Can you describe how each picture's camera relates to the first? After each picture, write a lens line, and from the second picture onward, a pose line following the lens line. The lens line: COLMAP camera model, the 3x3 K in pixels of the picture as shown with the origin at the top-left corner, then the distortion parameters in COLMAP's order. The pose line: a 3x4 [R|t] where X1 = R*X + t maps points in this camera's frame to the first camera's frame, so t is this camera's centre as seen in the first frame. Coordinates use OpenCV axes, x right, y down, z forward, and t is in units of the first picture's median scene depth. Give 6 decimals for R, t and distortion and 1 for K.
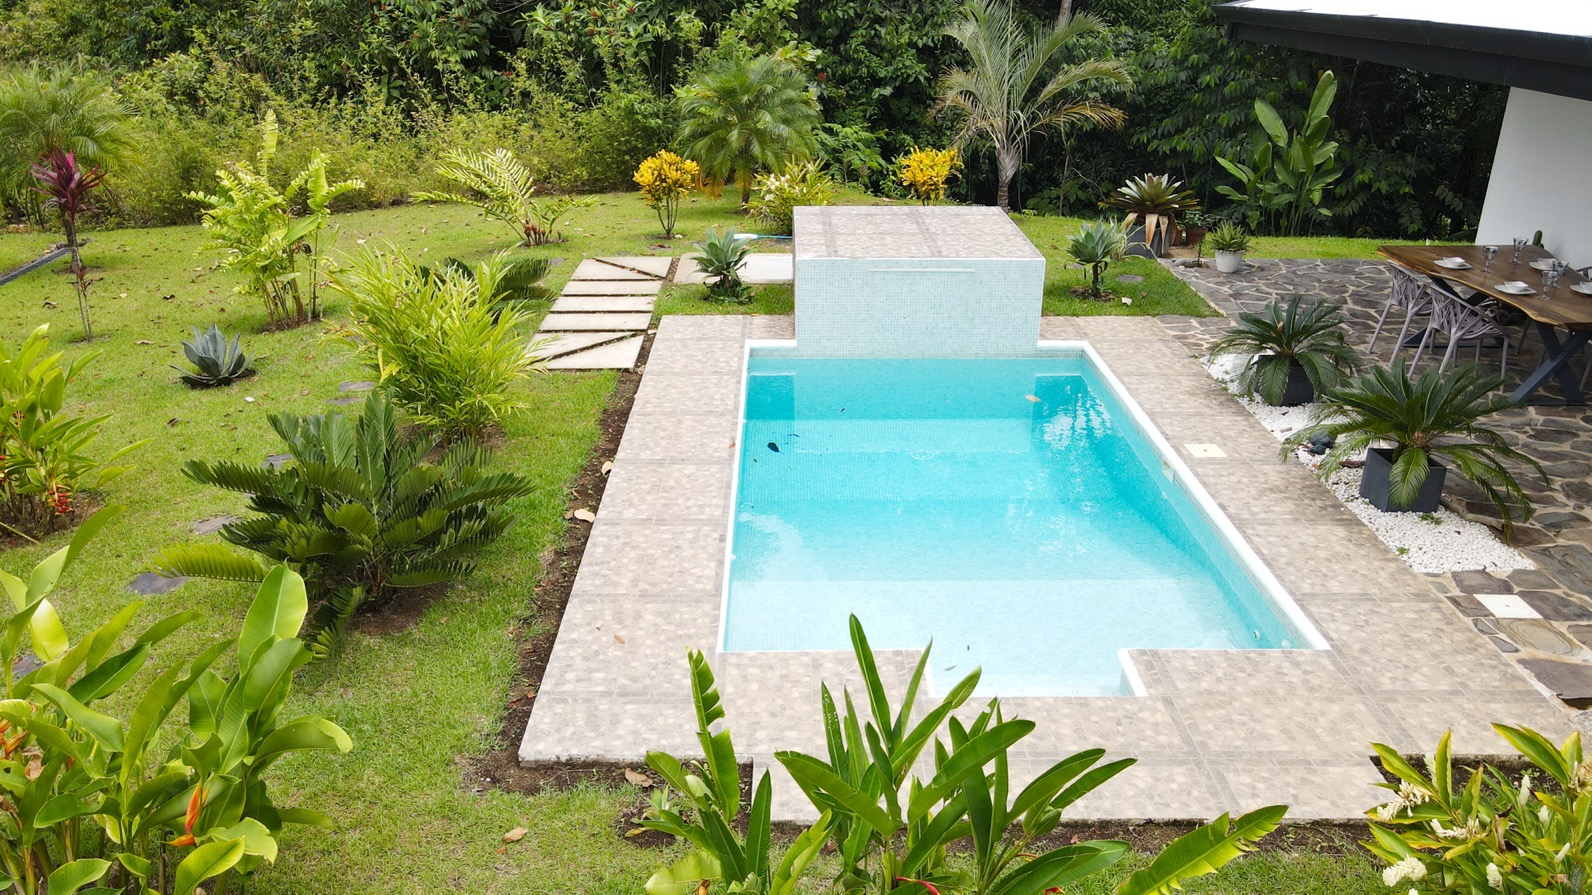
lens RADIAL K [[1150.0, 0, 797.5], [0, 1150.0, 449.1], [0, 0, 1]] dist [-0.003663, 0.006876]
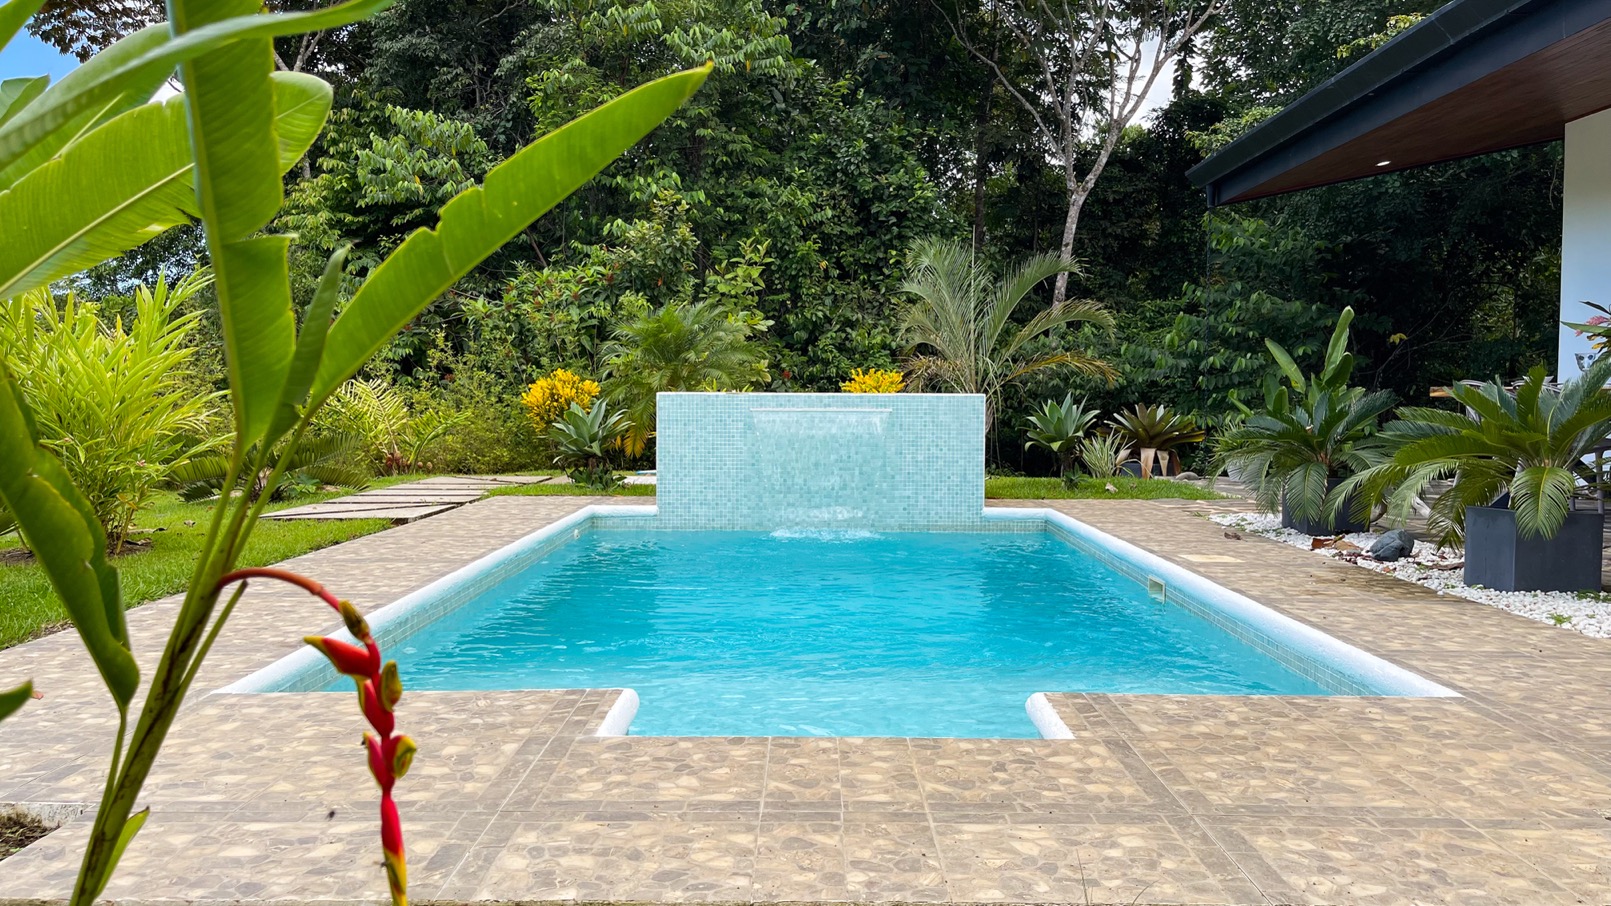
lens RADIAL K [[1199.1, 0, 799.3], [0, 1199.1, 456.1], [0, 0, 1]] dist [0.032492, -0.031087]
pose [[0.999813, -0.003585, -0.018993, 0.106727], [-0.003146, 0.939358, -0.342923, 0.142412], [0.019071, 0.342919, 0.939171, 0.265536]]
